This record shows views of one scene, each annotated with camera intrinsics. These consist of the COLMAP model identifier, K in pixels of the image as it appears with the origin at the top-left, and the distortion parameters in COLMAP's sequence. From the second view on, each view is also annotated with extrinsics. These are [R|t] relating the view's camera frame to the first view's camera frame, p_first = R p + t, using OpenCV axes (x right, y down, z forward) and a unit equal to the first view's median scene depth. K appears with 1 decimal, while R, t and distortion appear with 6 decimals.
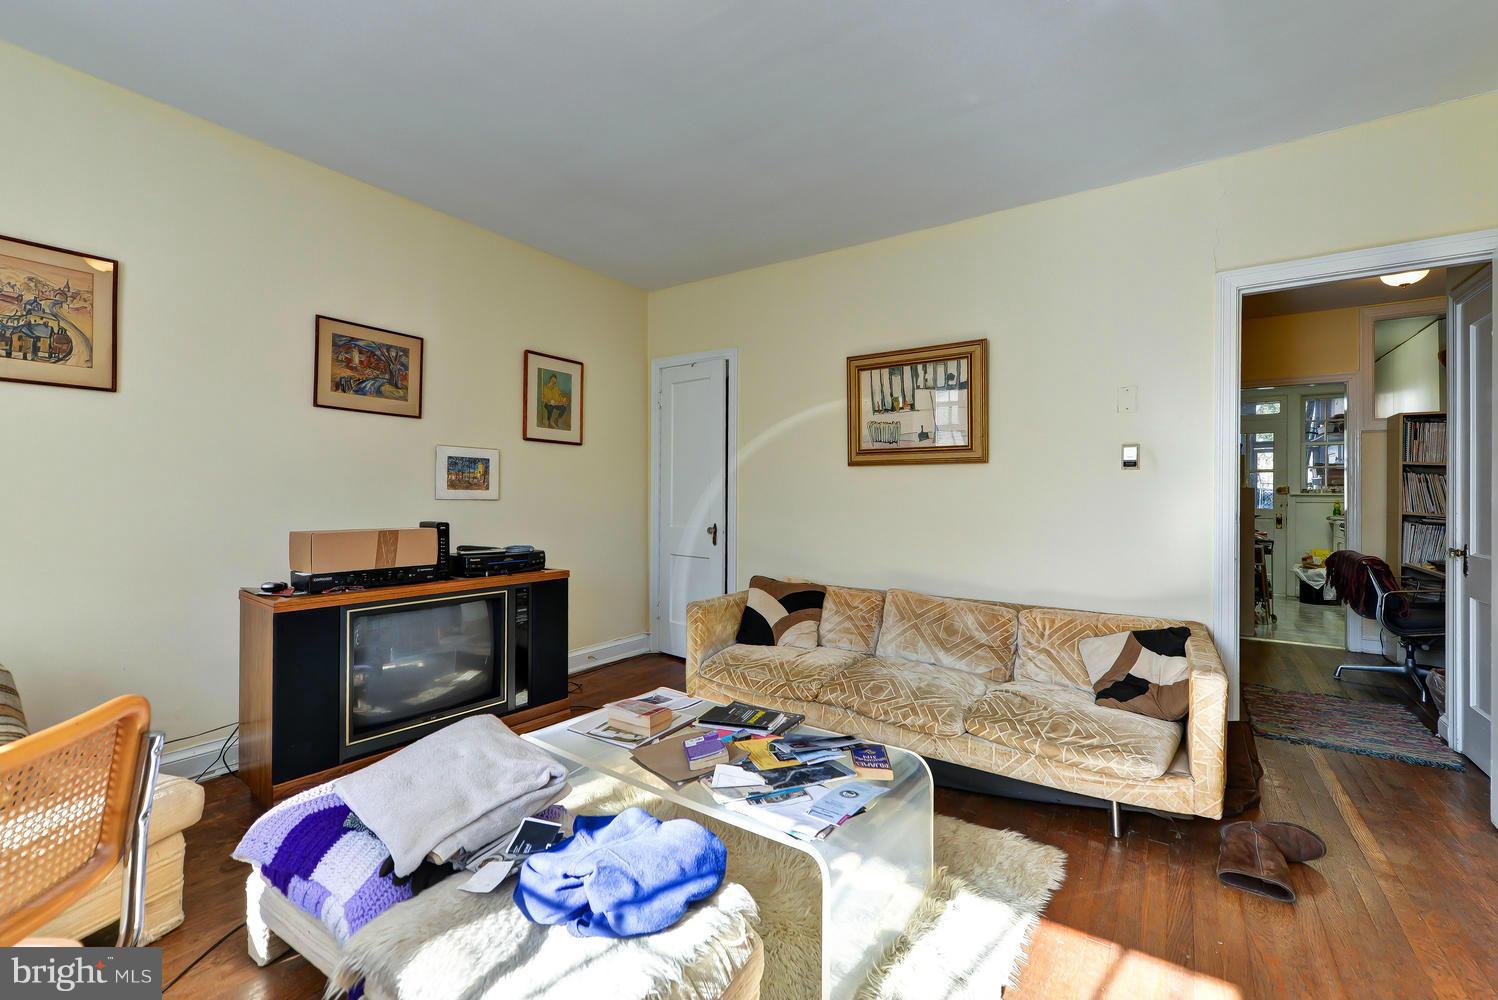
lens RADIAL K [[651.6, 0, 749.0], [0, 651.6, 500.0], [0, 0, 1]] dist [0.000479, 0.000011]
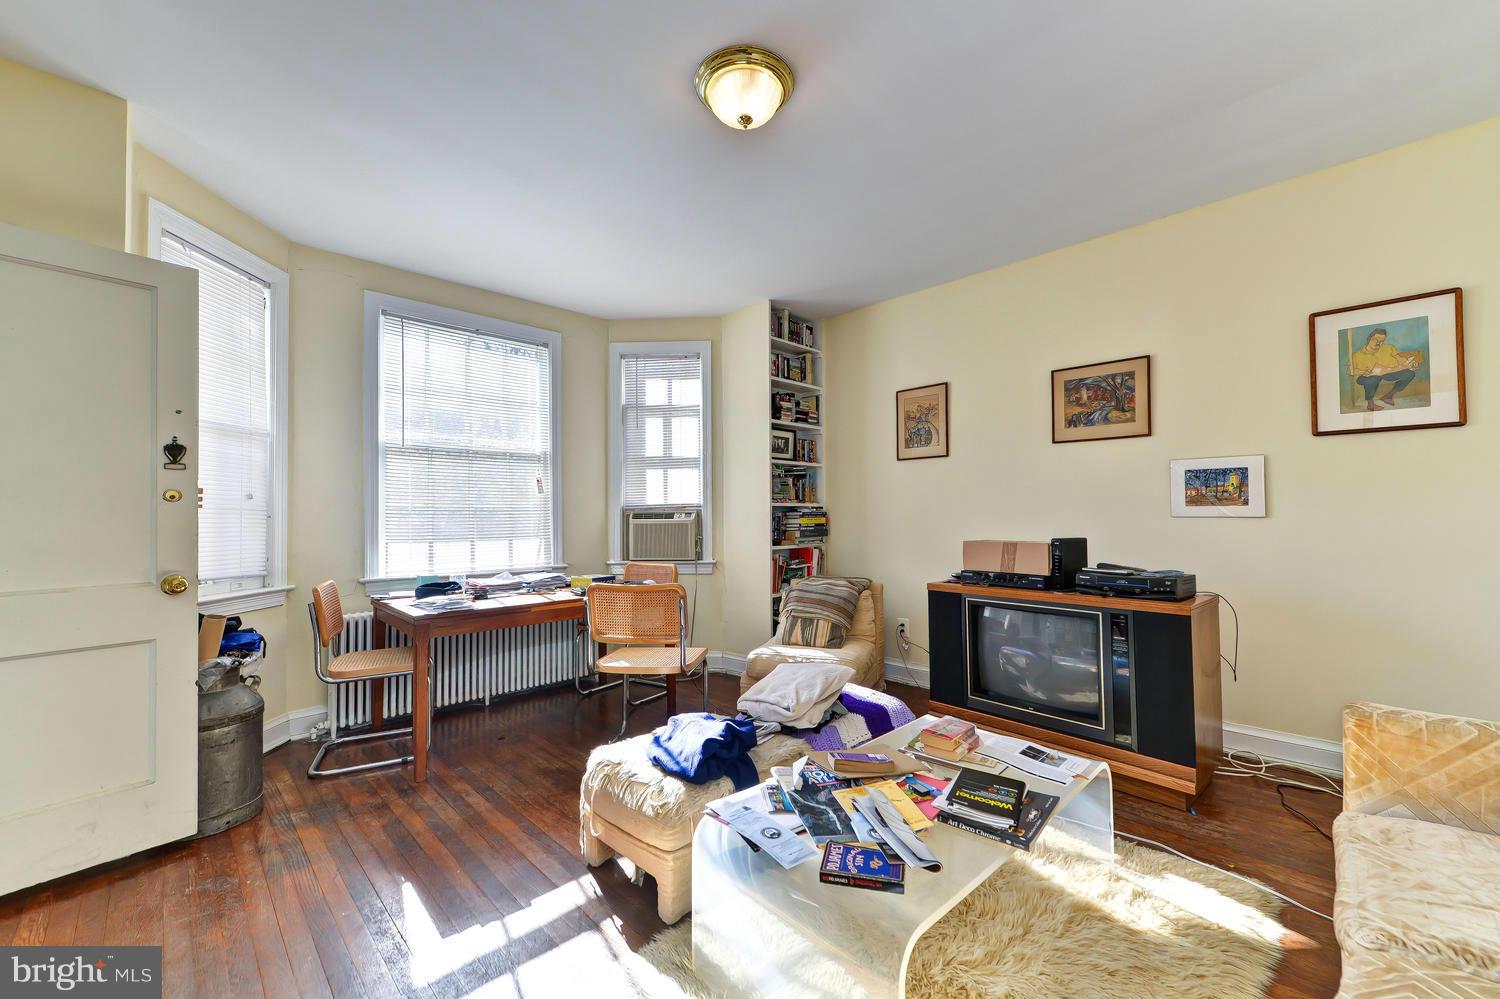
lens RADIAL K [[600.3, 0, 750.0], [0, 600.3, 499.5], [0, 0, 1]] dist [-0.000300, -0.000093]
pose [[-0.206909, -0.034366, -0.977756, 0.563695], [-0.001035, 0.999390, -0.034907, 0.005348], [0.978360, -0.006211, -0.206819, 0.645247]]
